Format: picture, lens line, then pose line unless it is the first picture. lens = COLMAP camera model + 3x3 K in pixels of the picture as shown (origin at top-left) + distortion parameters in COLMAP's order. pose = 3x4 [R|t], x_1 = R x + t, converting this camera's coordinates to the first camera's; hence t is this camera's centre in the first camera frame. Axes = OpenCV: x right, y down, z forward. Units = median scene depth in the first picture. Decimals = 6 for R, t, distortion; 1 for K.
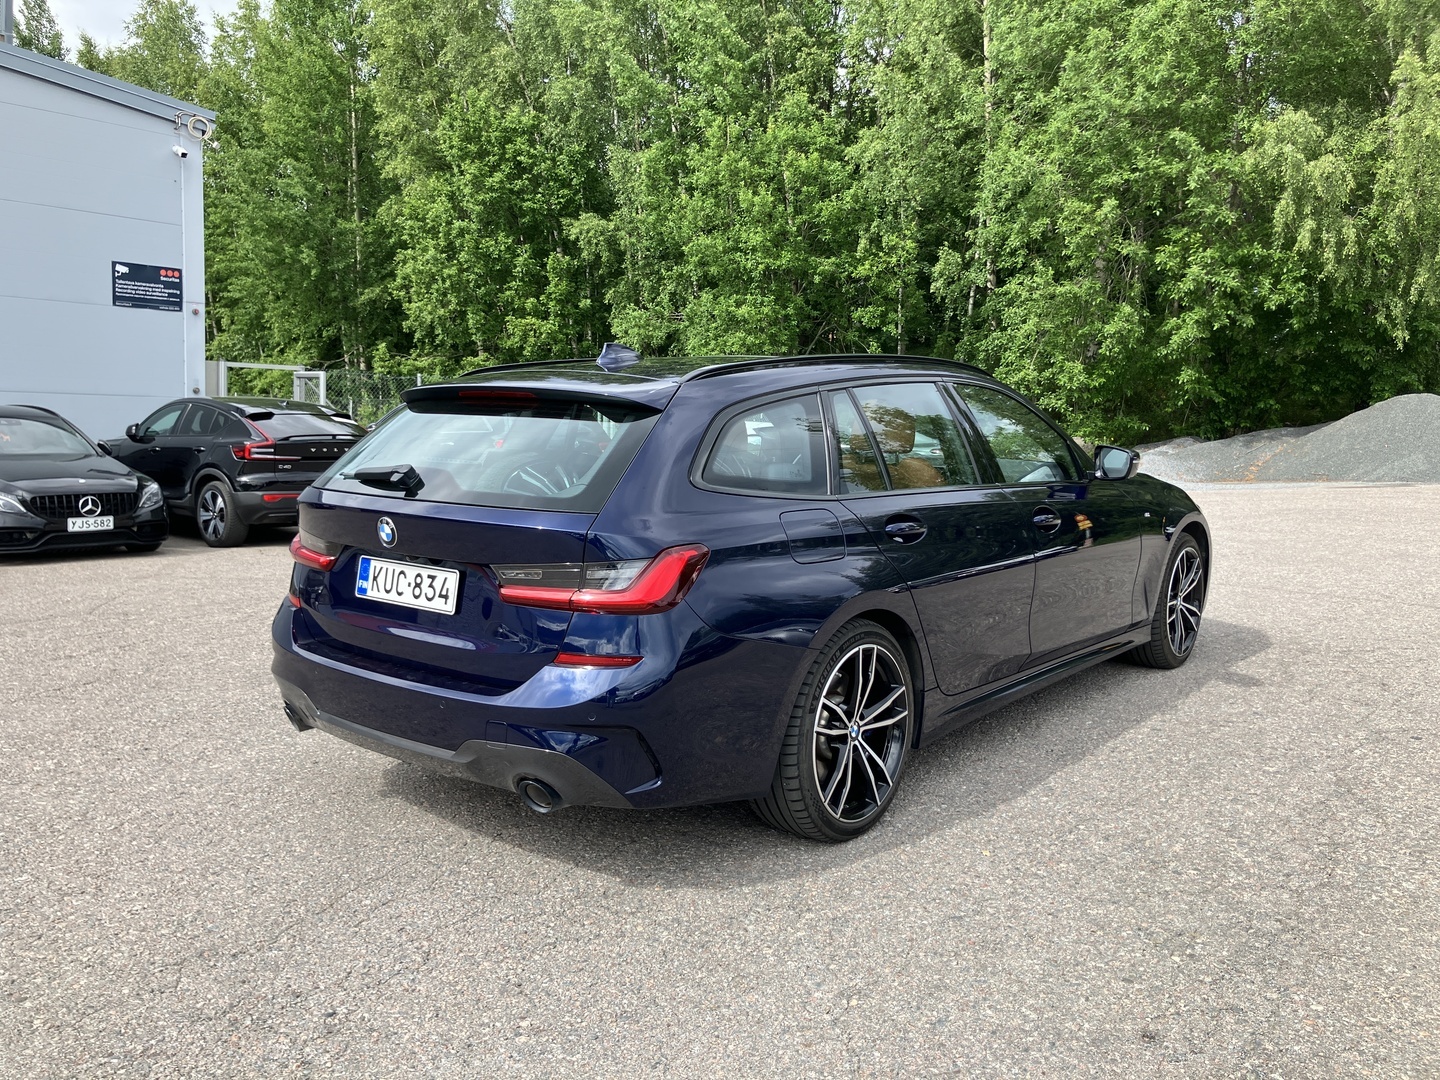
lens RADIAL K [[1197.0, 0, 704.4], [0, 1197.0, 544.7], [0, 0, 1]] dist [0.018737, -0.012246]
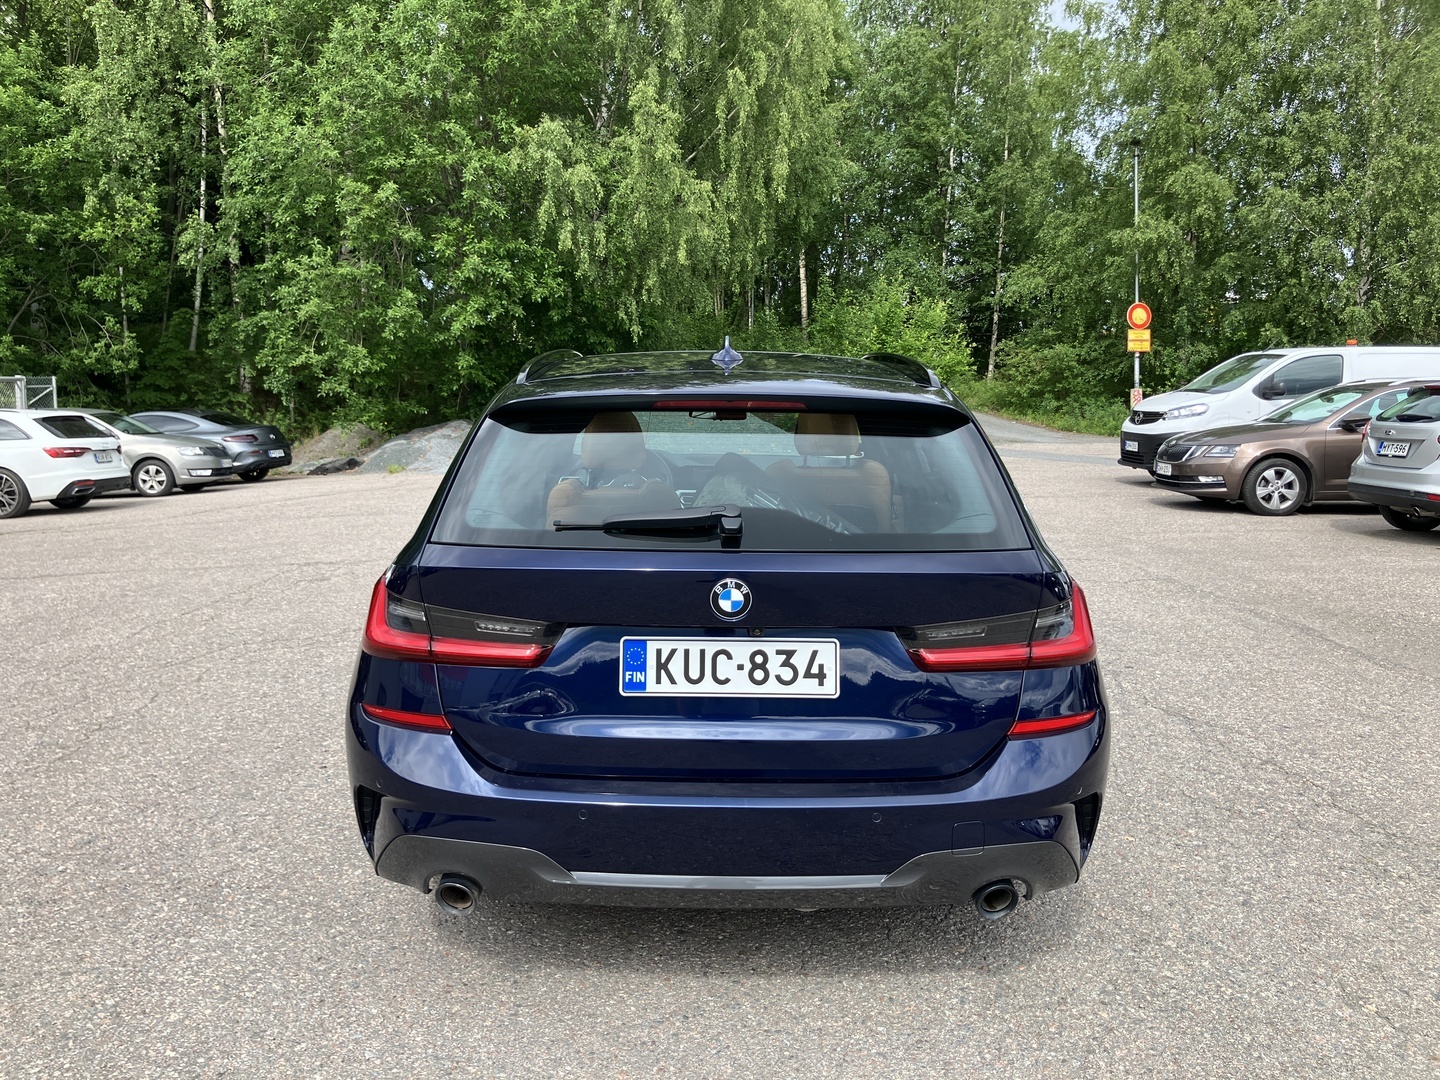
lens RADIAL K [[1197.0, 0, 721.1], [0, 1197.0, 535.8], [0, 0, 1]] dist [0.018737, -0.012246]
pose [[0.764956, -0.082392, 0.638791, -0.110733], [0.077119, 0.996366, 0.036162, -0.011466], [-0.639449, 0.021601, 0.768530, 0.068290]]
